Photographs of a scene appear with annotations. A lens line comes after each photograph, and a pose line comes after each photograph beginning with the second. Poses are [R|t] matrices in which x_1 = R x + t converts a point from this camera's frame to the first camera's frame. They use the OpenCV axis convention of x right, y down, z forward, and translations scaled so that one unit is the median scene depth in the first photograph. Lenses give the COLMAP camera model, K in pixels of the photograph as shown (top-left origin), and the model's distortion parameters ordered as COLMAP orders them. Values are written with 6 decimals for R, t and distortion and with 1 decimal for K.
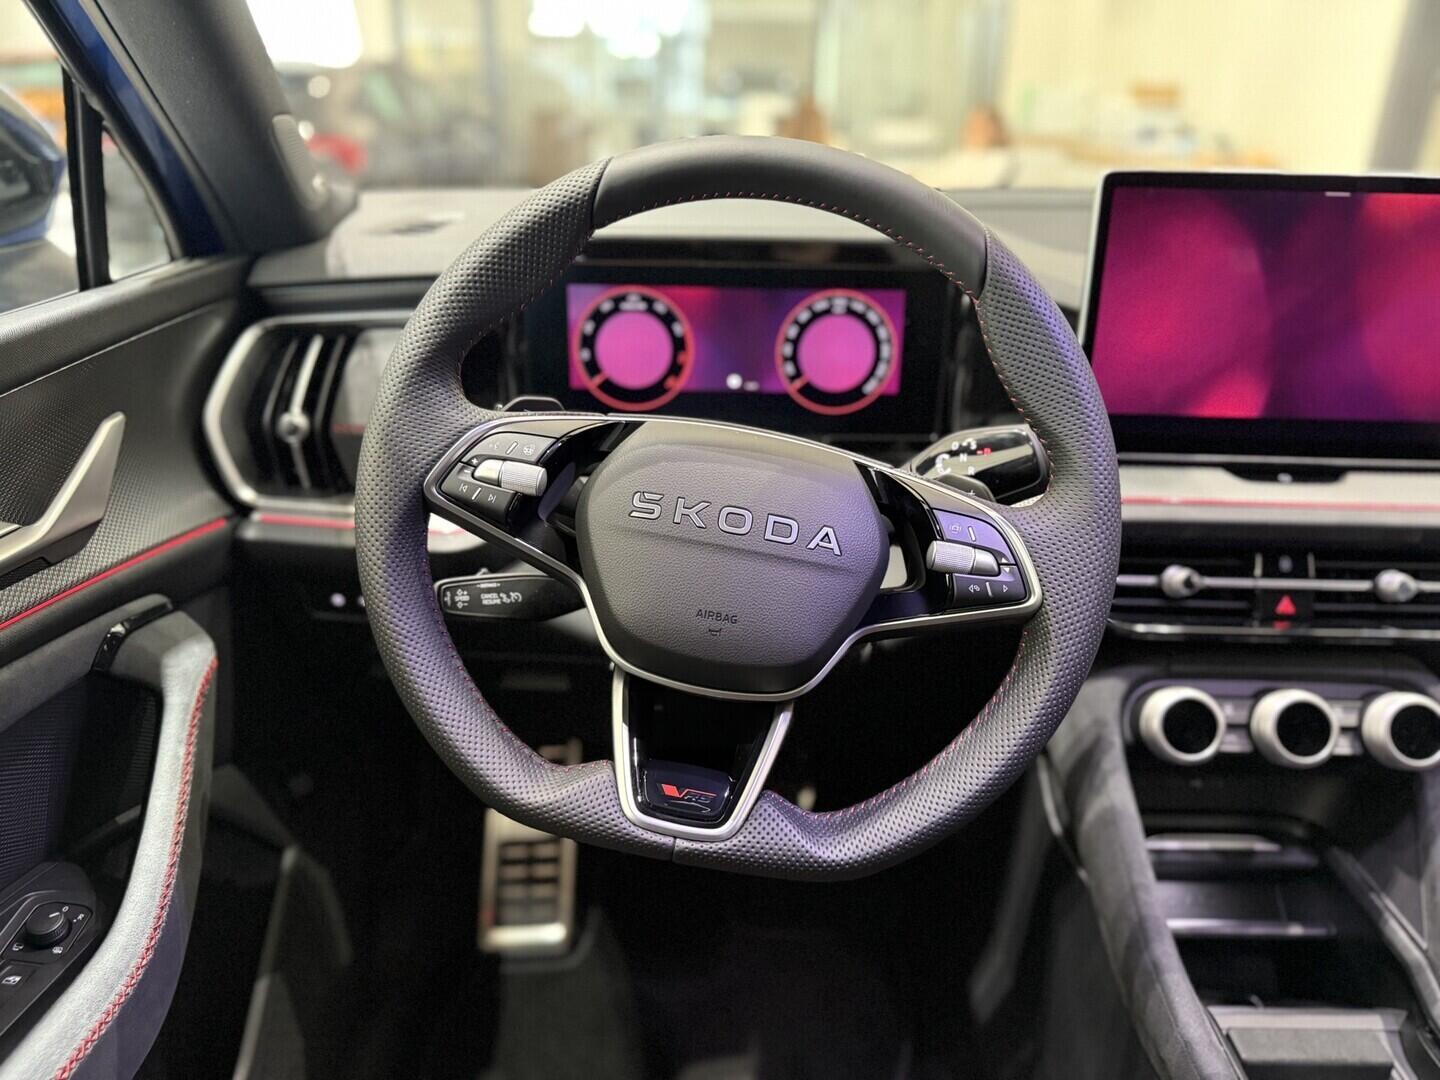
lens RADIAL K [[1030.5, 0, 720.0], [0, 1030.5, 540.0], [0, 0, 1]] dist [0.083965, -0.119972]
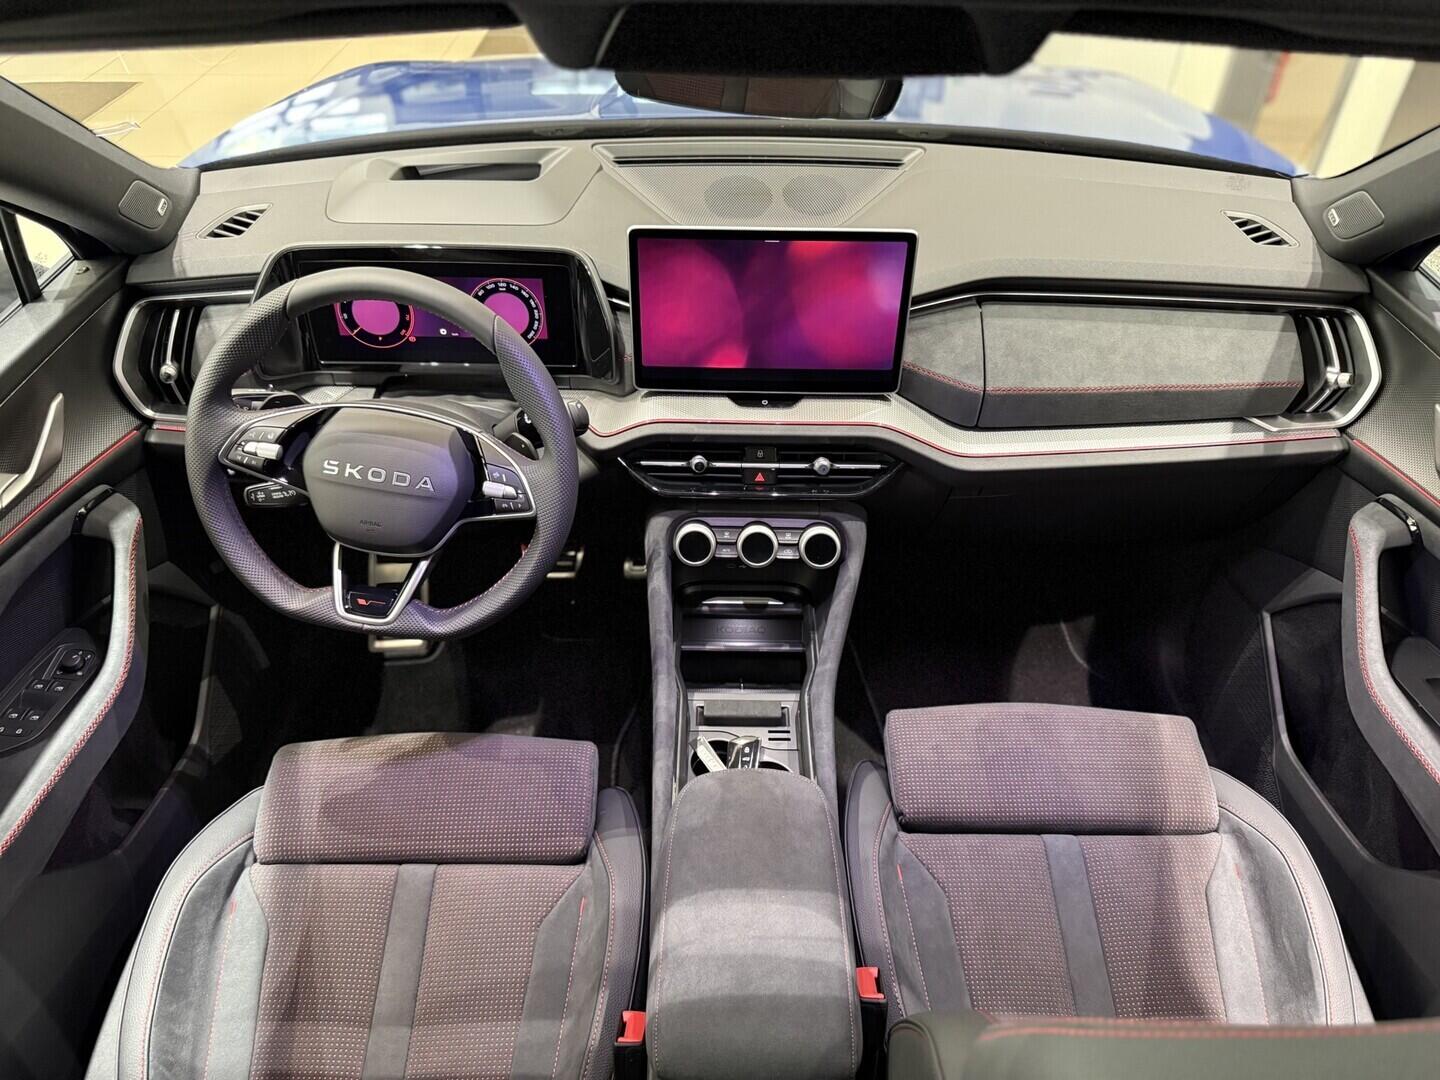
lens RADIAL K [[1026.6, 0, 733.5], [0, 1026.6, 539.7], [0, 0, 1]] dist [-0.010193, -0.007547]
pose [[0.999937, -0.007024, 0.008793, 0.486427], [0.004158, 0.956605, 0.291359, -0.336130], [-0.010458, -0.291304, 0.956574, -0.655588]]
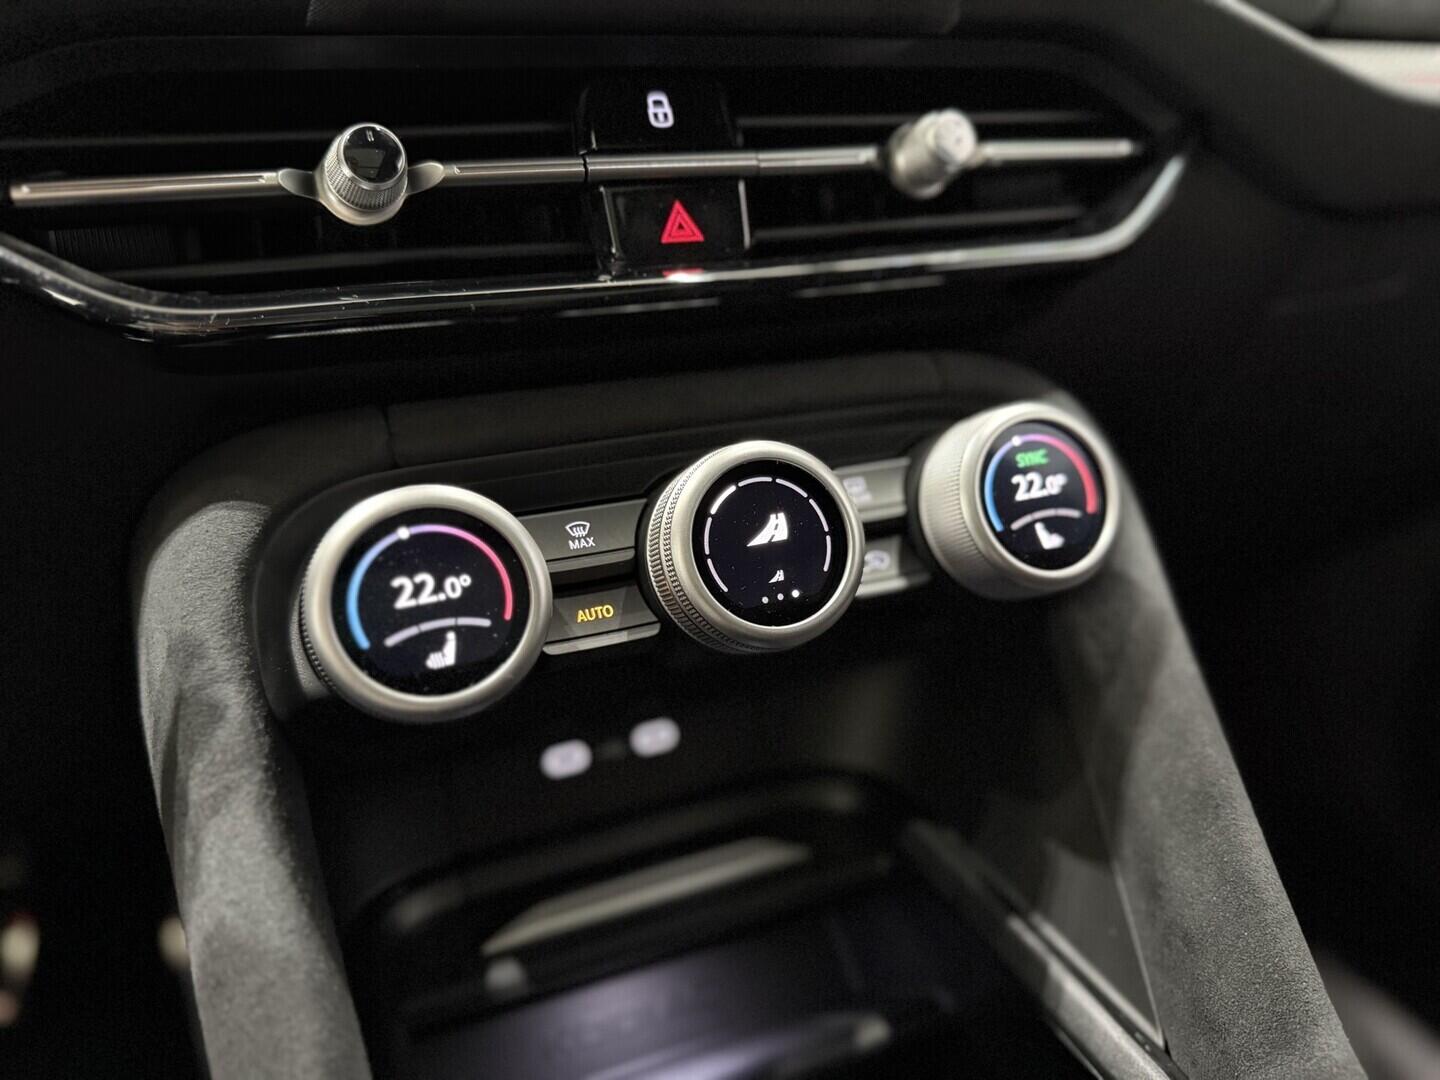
lens RADIAL K [[1026.6, 0, 733.5], [0, 1026.6, 539.7], [0, 0, 1]] dist [-0.010193, -0.007547]
pose [[0.922642, -0.166555, 0.347837, 0.420630], [0.172796, 0.984869, 0.013243, 0.170927], [-0.344779, 0.047886, 0.937462, 0.672152]]
